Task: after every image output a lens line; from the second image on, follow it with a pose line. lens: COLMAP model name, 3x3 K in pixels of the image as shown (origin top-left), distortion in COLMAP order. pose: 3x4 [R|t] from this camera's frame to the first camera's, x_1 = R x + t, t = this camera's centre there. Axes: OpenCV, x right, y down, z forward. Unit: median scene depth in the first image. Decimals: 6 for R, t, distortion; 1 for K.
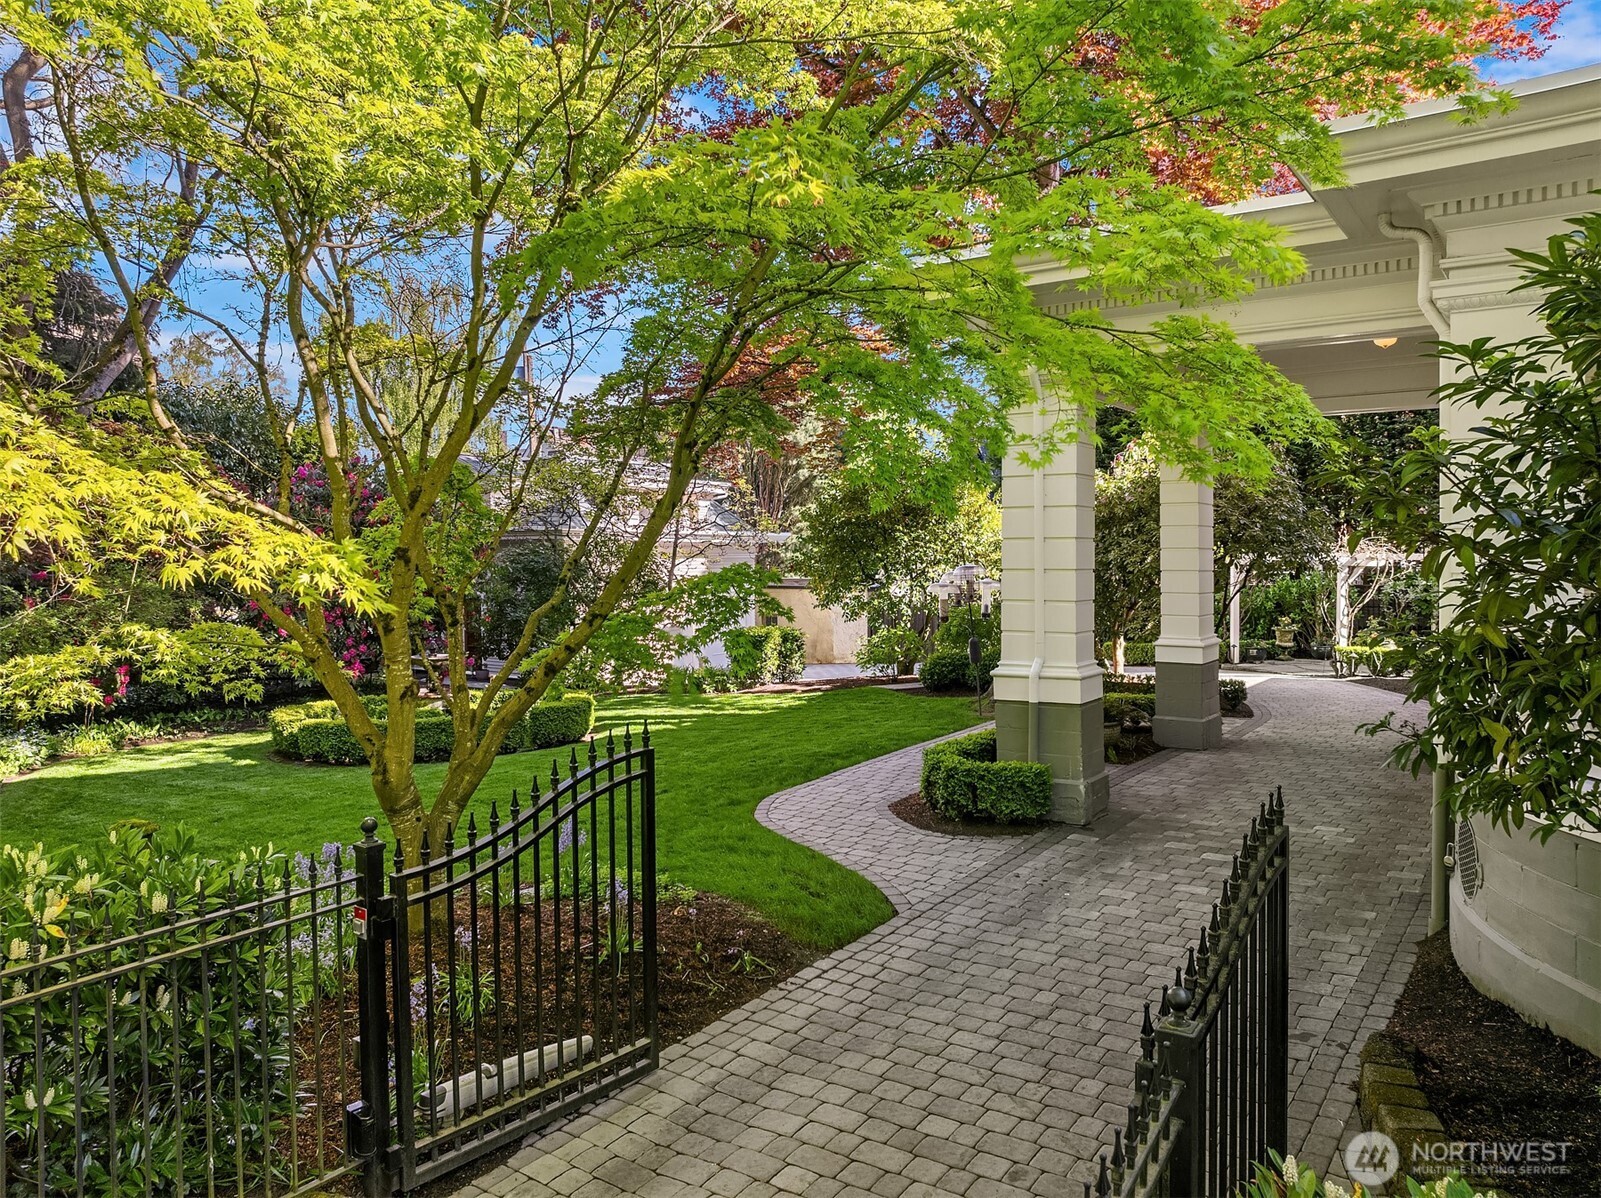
lens RADIAL K [[1118.0, 0, 803.4], [0, 1118.0, 604.4], [0, 0, 1]] dist [-0.013286, -0.001600]
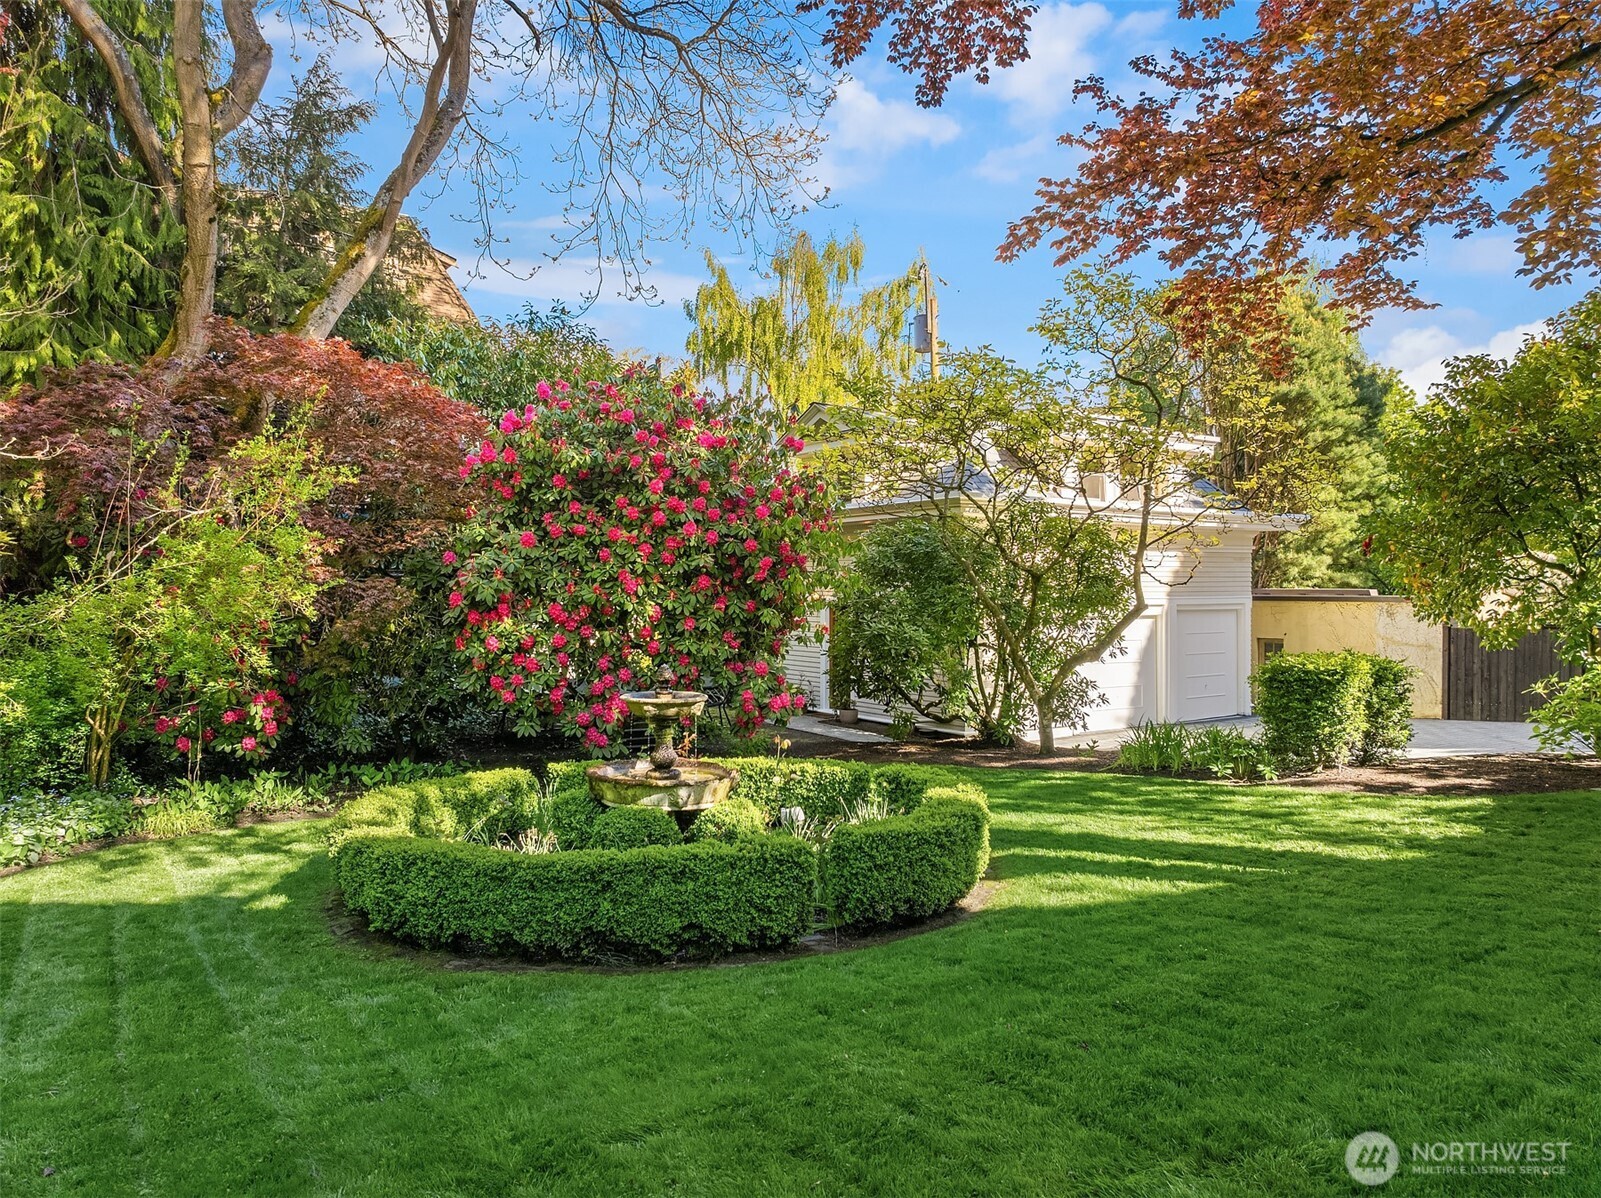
lens RADIAL K [[1118.0, 0, 805.6], [0, 1118.0, 602.8], [0, 0, 1]] dist [-0.013286, -0.001600]
pose [[0.930352, 0.006617, -0.366609, -0.074009], [-0.016295, 0.999595, -0.023311, 0.012338], [0.366306, 0.027661, 0.930083, 0.443820]]
